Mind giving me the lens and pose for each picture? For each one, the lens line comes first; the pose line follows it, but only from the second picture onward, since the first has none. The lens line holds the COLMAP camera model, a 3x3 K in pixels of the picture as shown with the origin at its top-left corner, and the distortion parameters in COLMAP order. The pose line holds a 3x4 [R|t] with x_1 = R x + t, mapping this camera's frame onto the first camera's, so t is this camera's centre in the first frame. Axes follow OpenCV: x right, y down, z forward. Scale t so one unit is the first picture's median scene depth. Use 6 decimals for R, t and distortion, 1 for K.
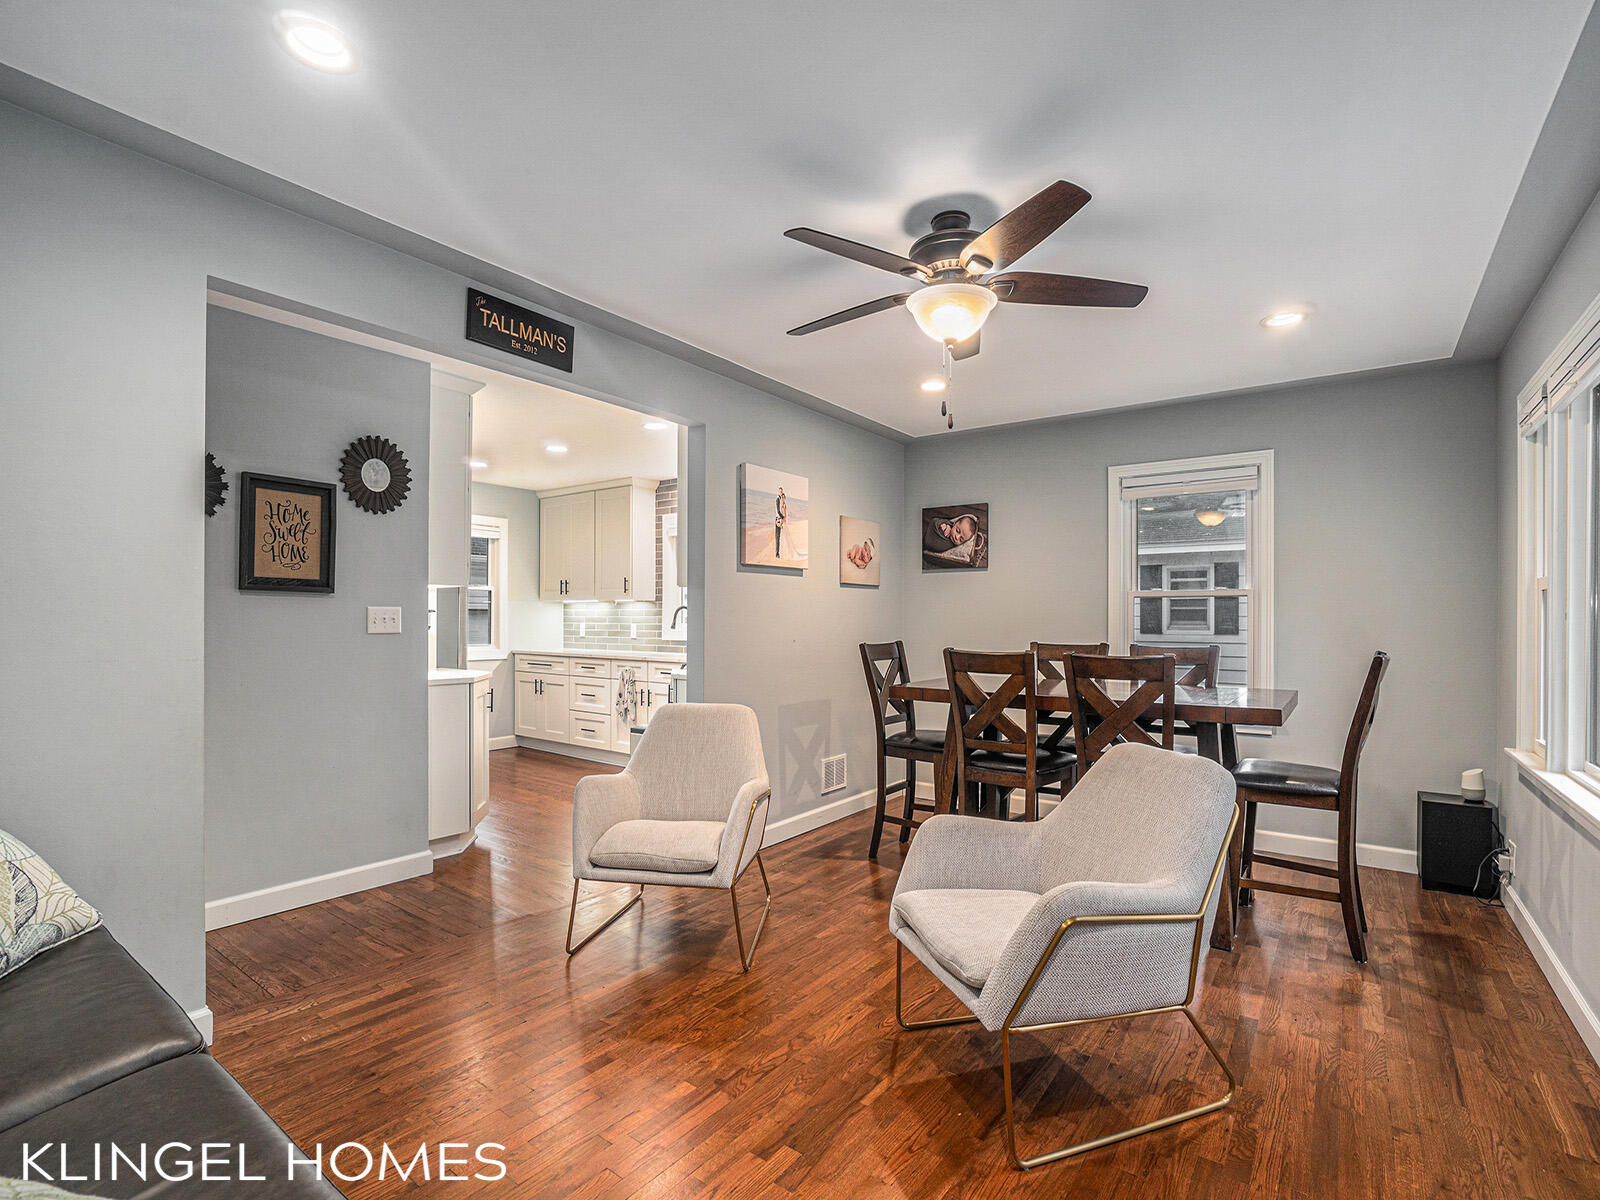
lens RADIAL K [[762.6, 0, 772.8], [0, 762.6, 615.0], [0, 0, 1]] dist [-0.061338, 0.031024]
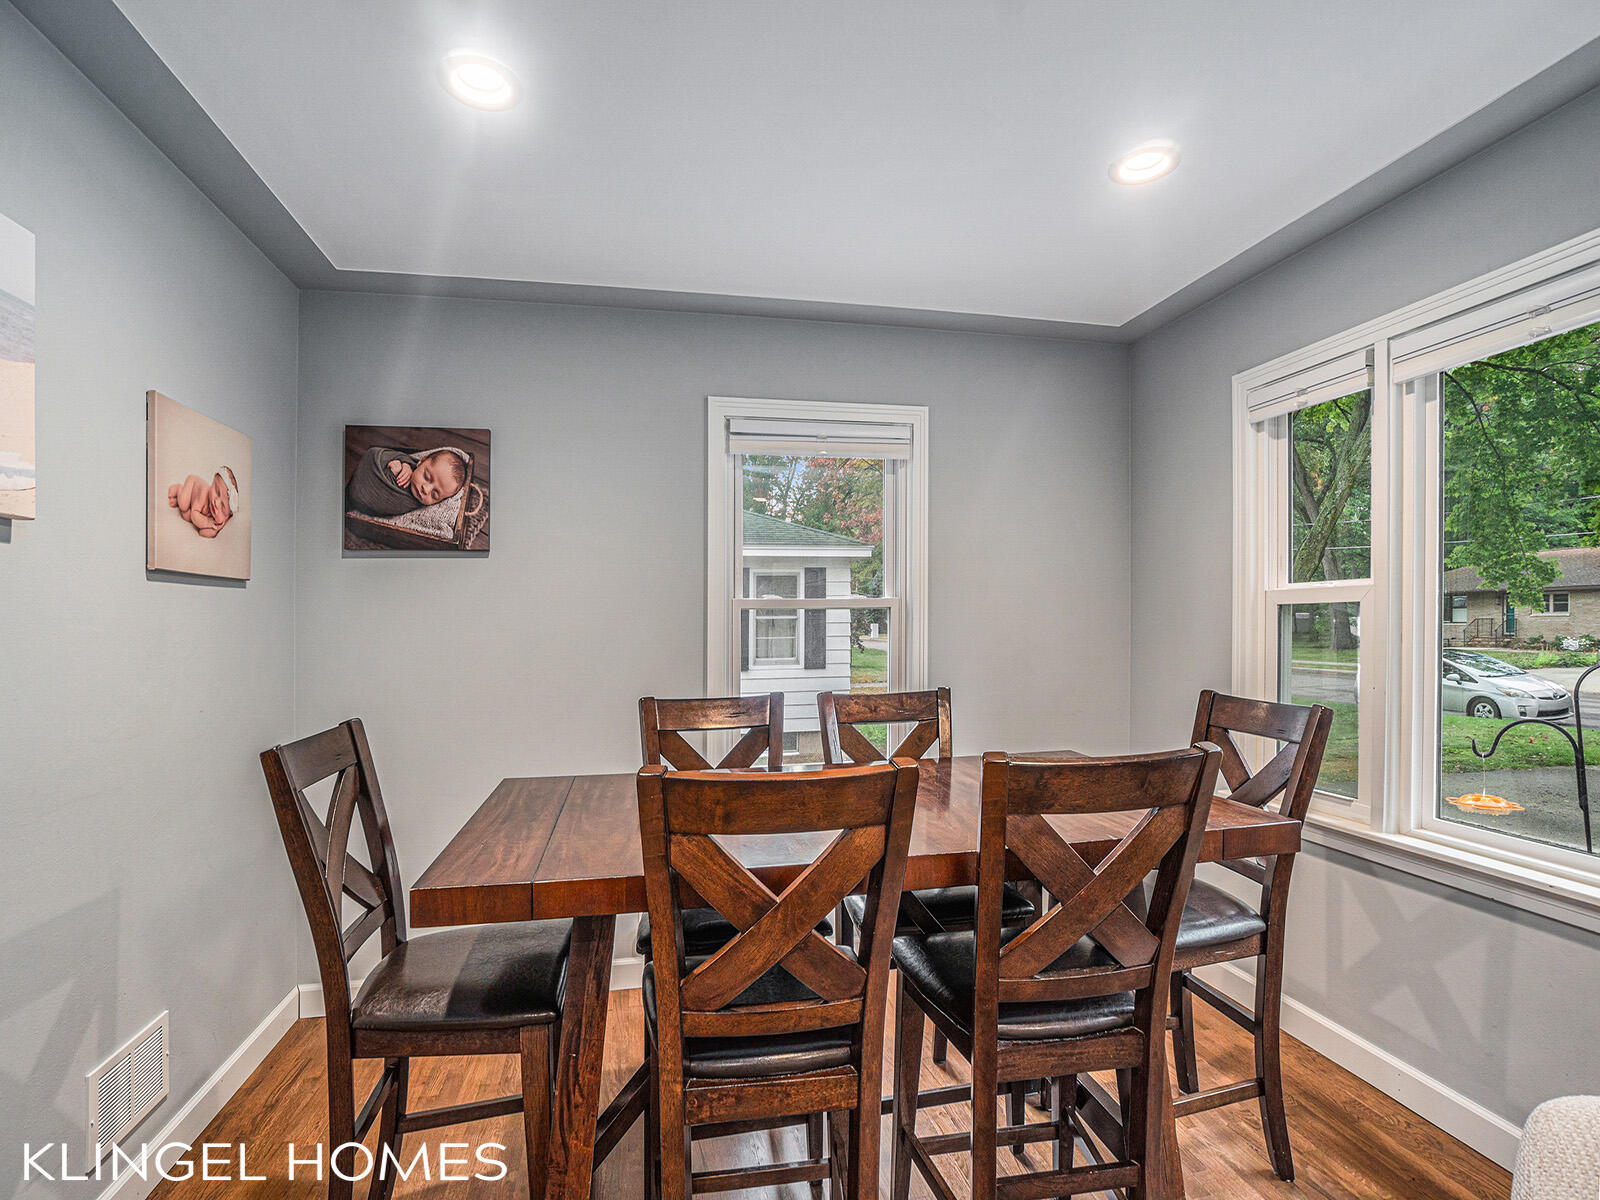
lens RADIAL K [[762.6, 0, 772.8], [0, 762.6, 615.0], [0, 0, 1]] dist [-0.061338, 0.031024]
pose [[0.649001, -0.002657, 0.760783, 0.010092], [0.010065, 0.999936, -0.005094, -0.013768], [-0.760721, 0.010963, 0.648987, 0.507154]]
